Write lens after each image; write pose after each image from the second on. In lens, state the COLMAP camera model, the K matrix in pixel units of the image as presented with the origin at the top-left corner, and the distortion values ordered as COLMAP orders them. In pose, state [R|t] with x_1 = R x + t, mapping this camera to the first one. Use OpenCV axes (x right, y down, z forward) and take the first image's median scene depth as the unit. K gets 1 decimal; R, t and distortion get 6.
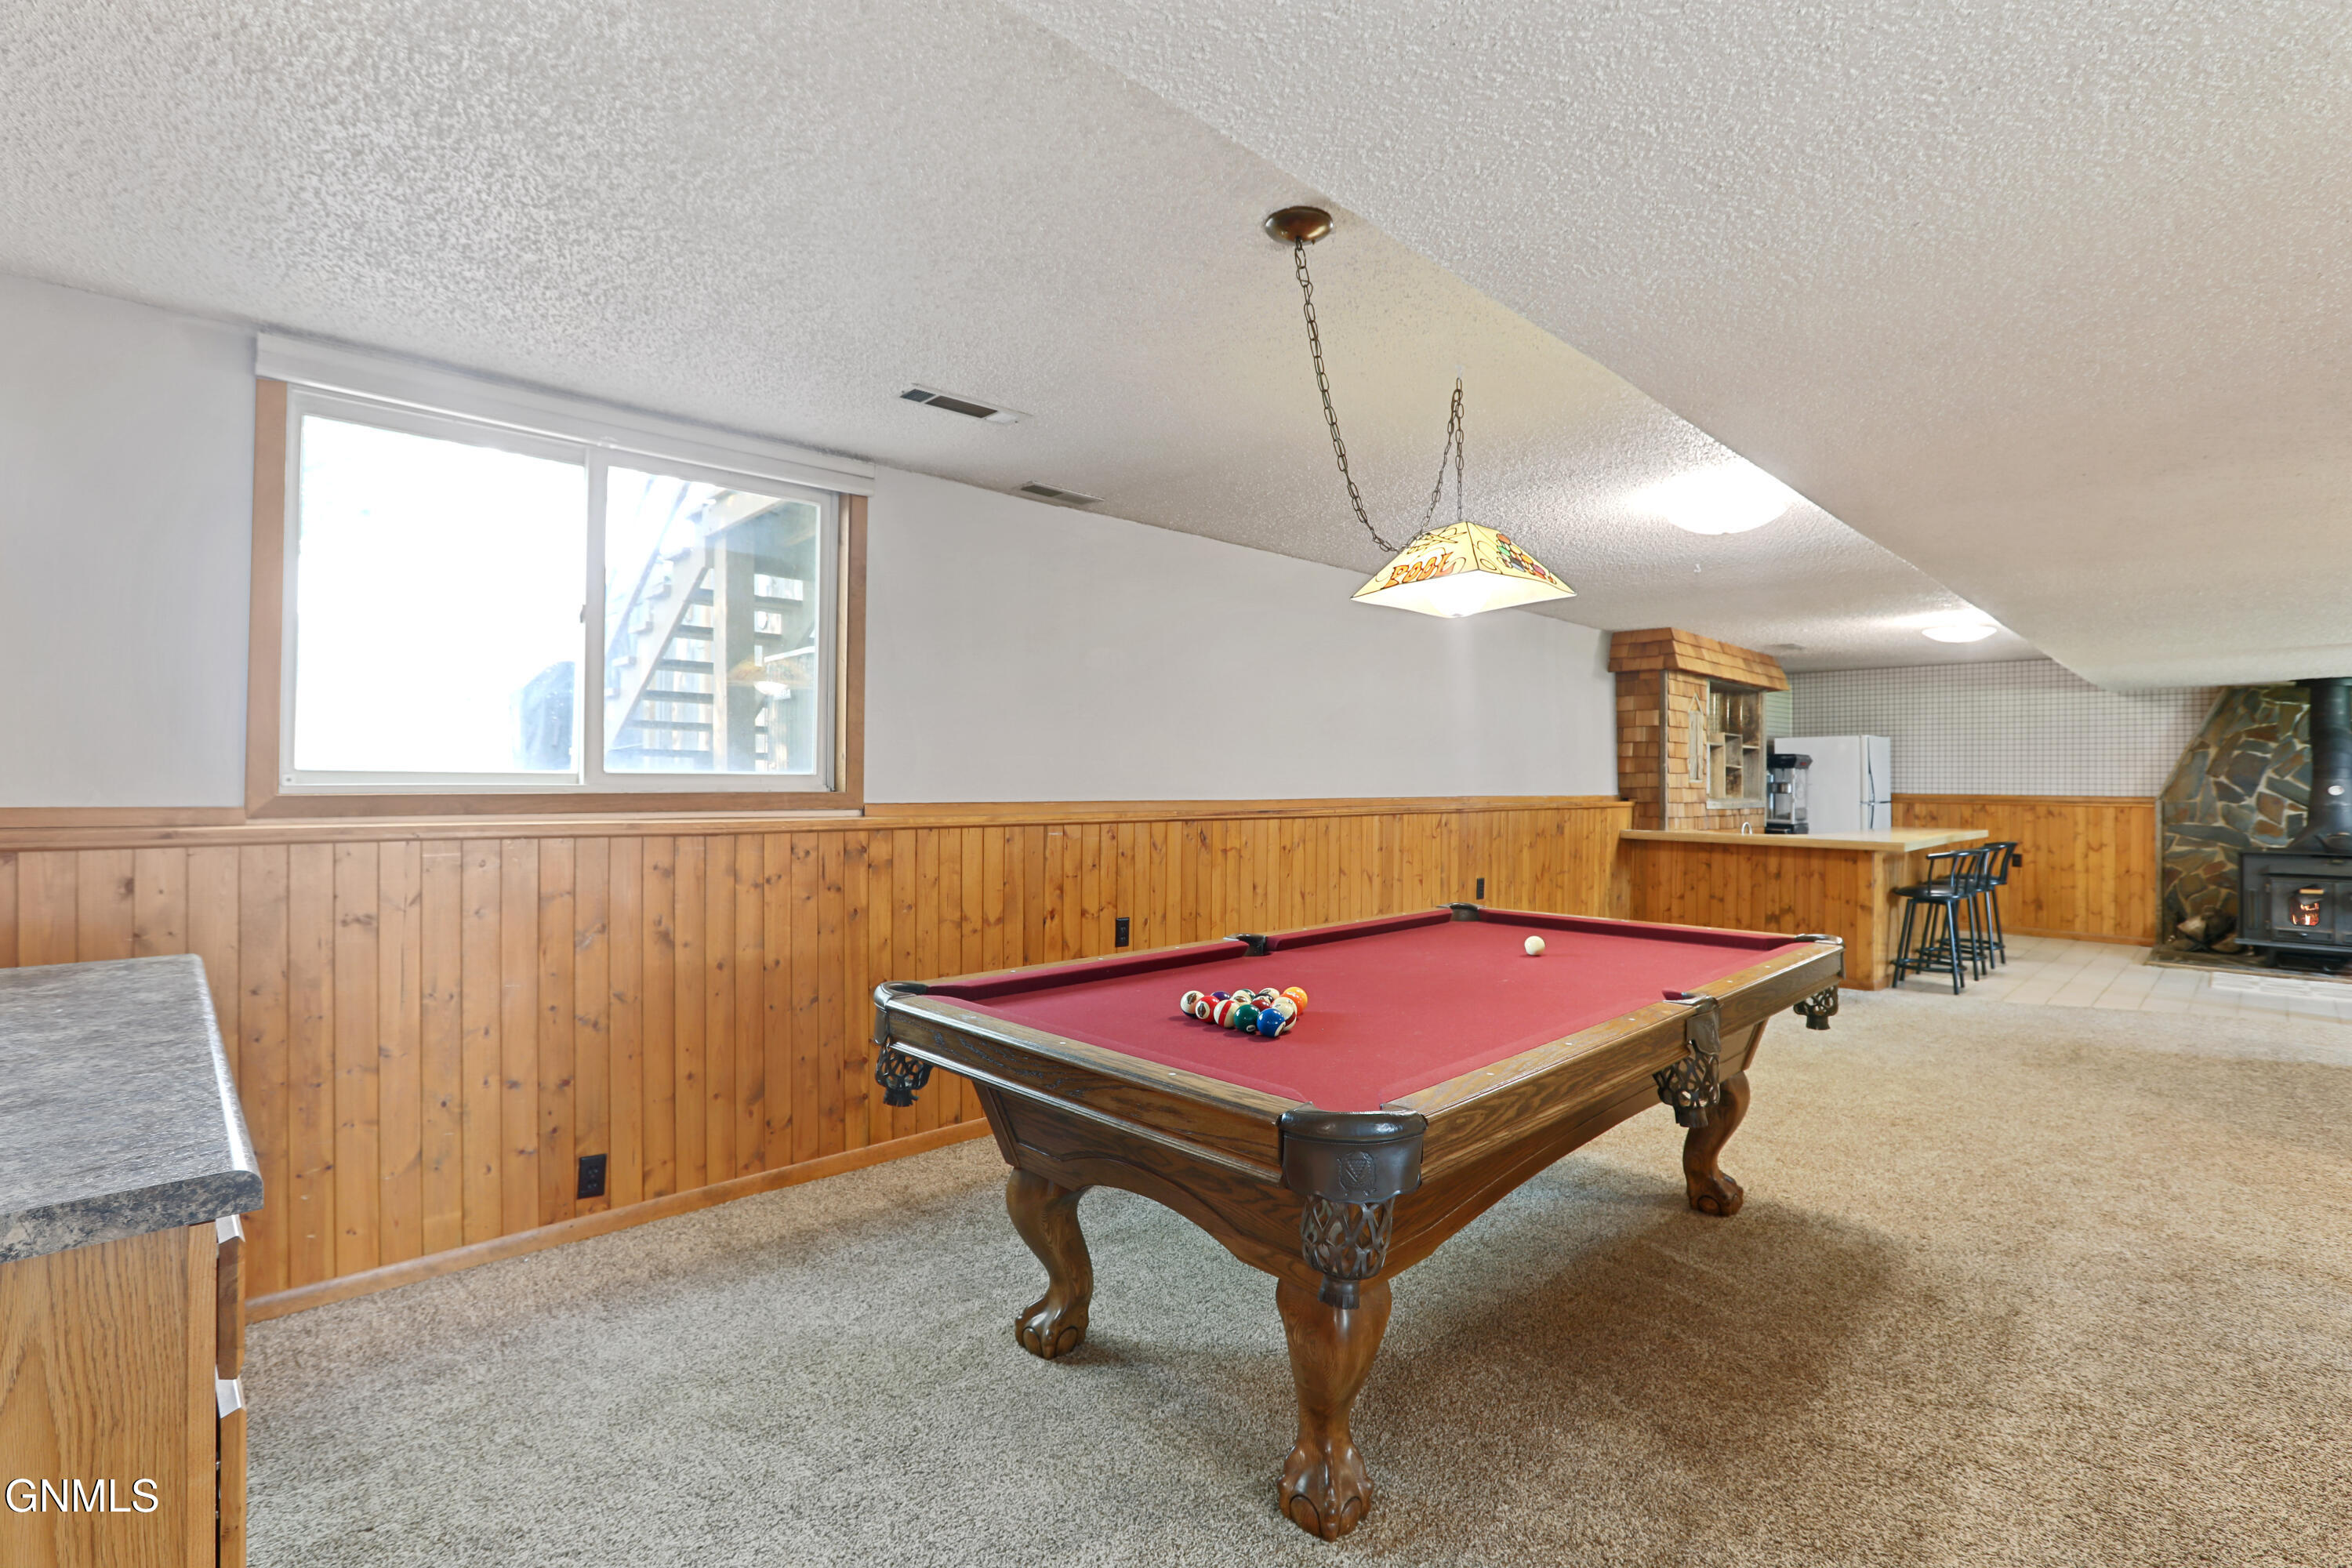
lens RADIAL K [[1068.3, 0, 1176.0], [0, 1068.3, 784.0], [0, 0, 1]] dist [0.000419, 0.000287]
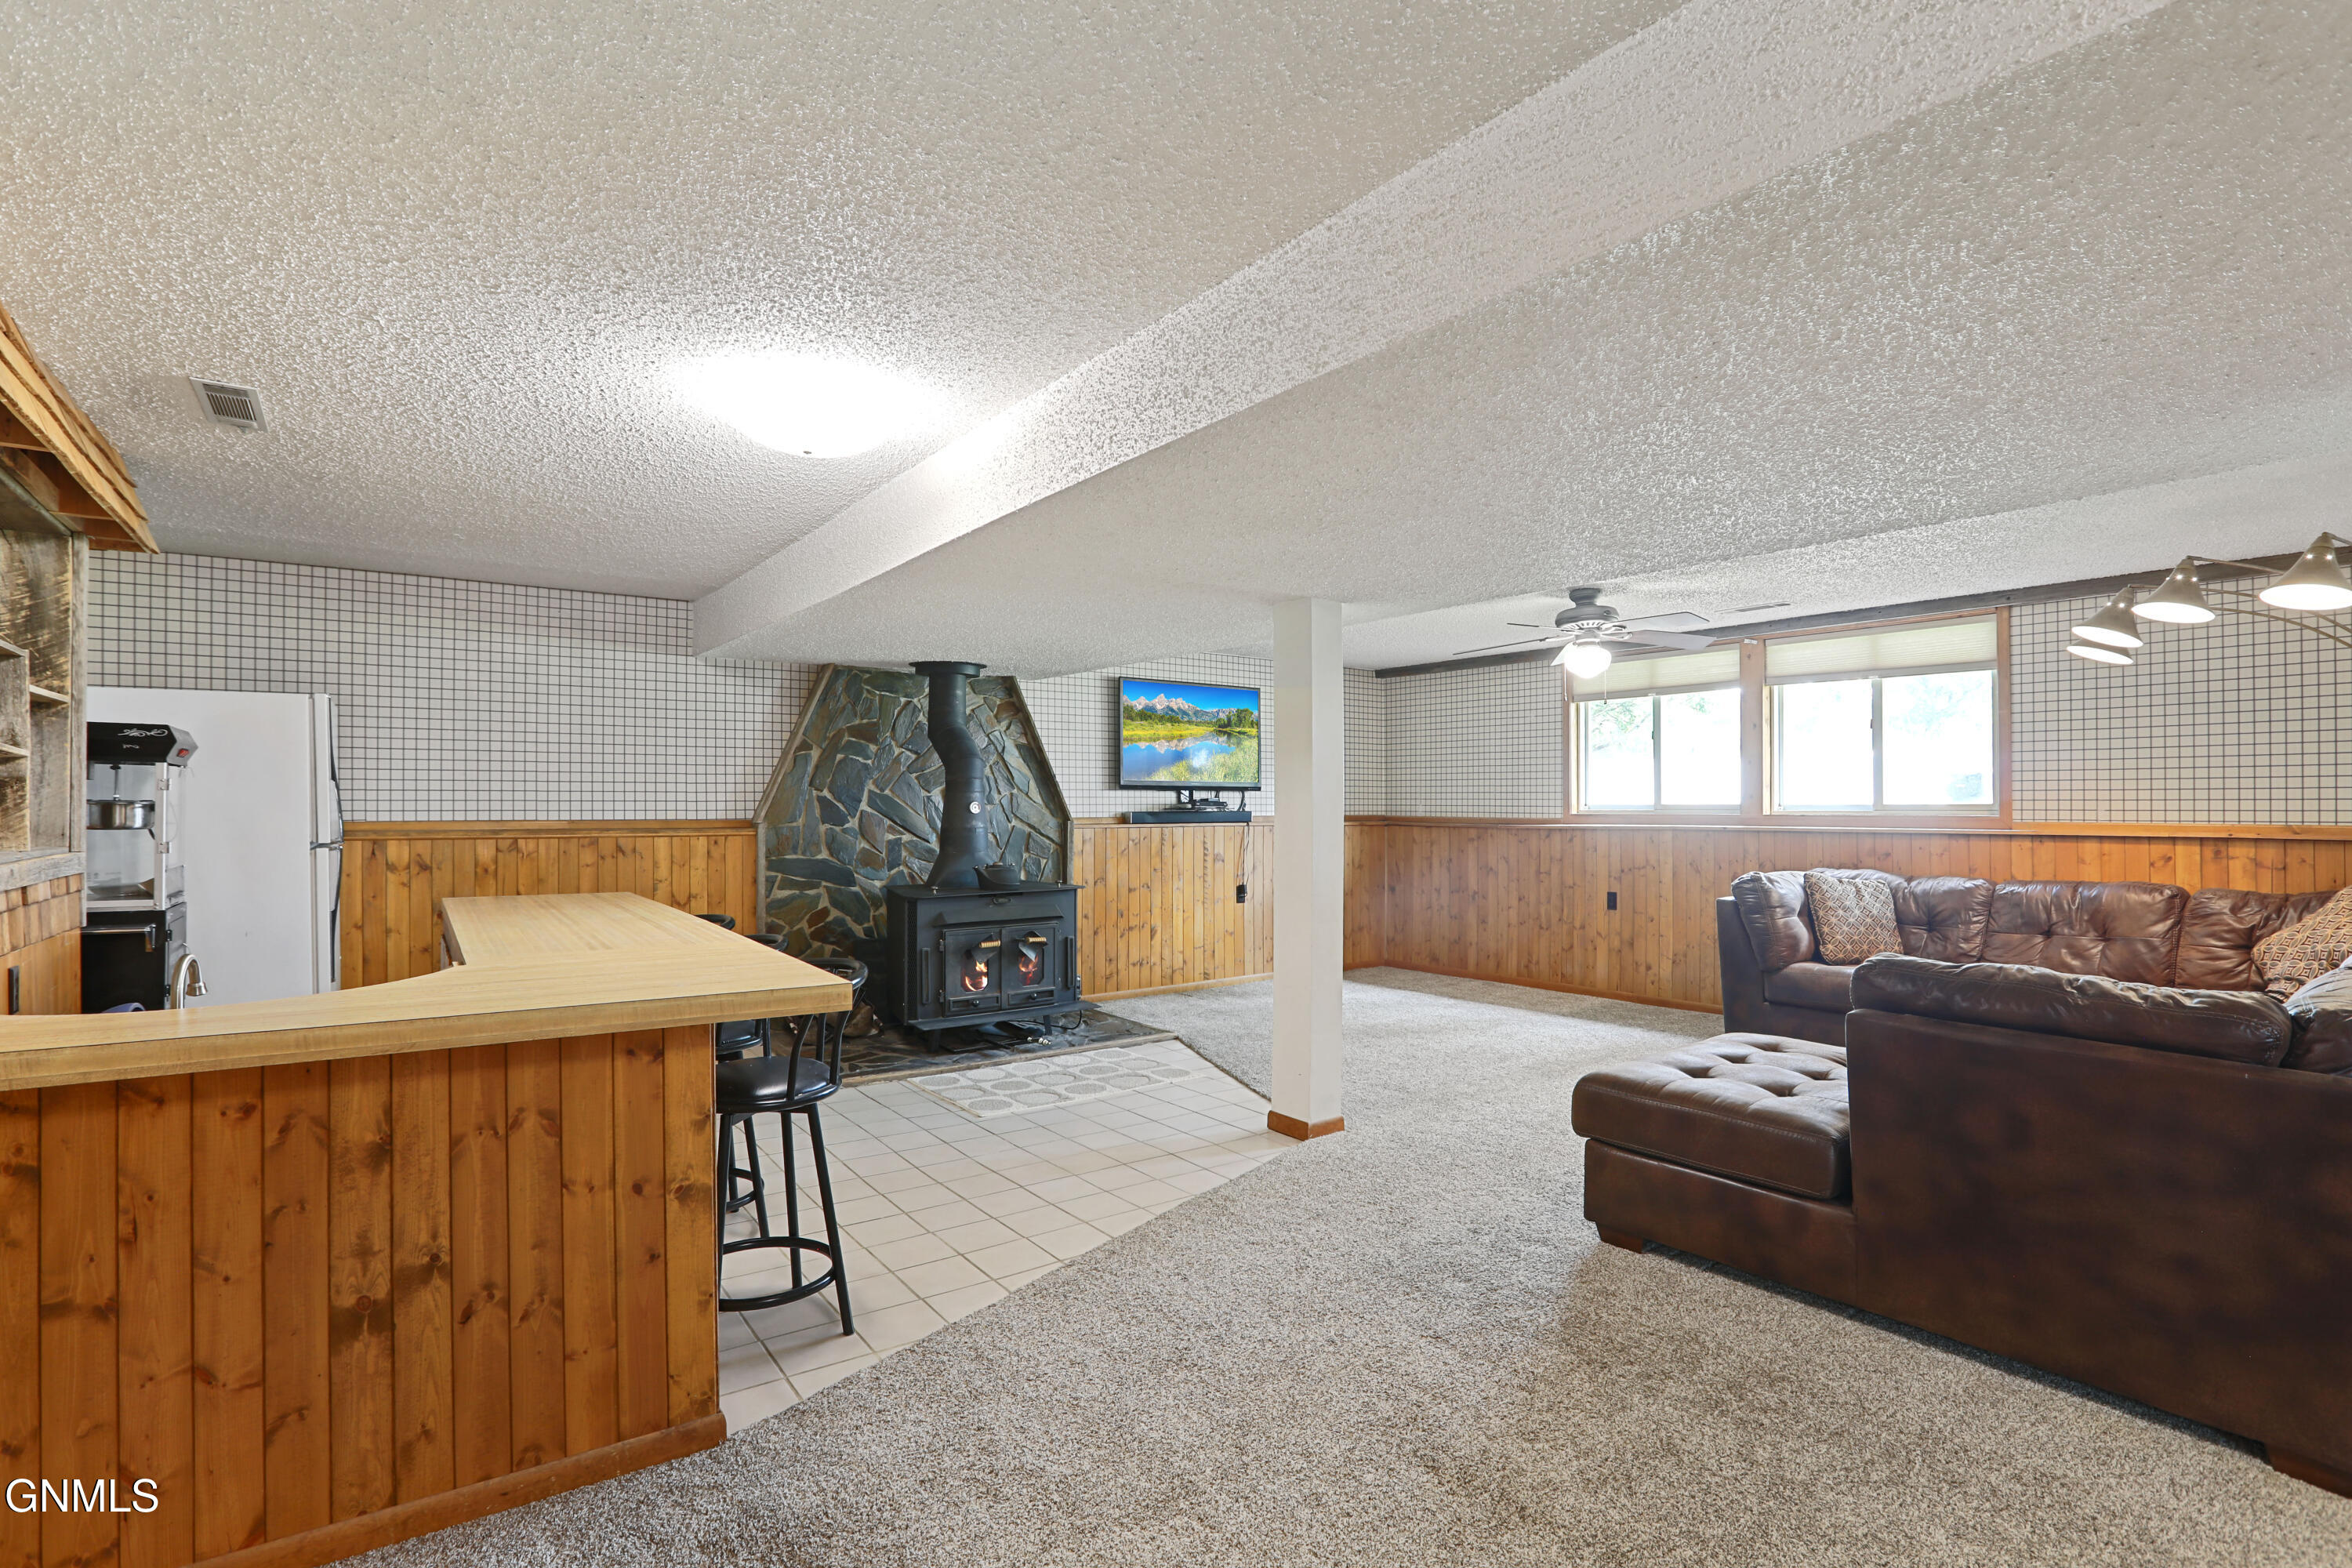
lens RADIAL K [[1110.1, 0, 1176.0], [0, 1110.1, 784.0], [0, 0, 1]] dist [-0.001335, 0.000177]
pose [[0.150073, 0.010309, 0.988621, 0.275534], [0.003188, 0.999935, -0.010911, -0.001836], [-0.988670, 0.004789, 0.150030, 0.659402]]
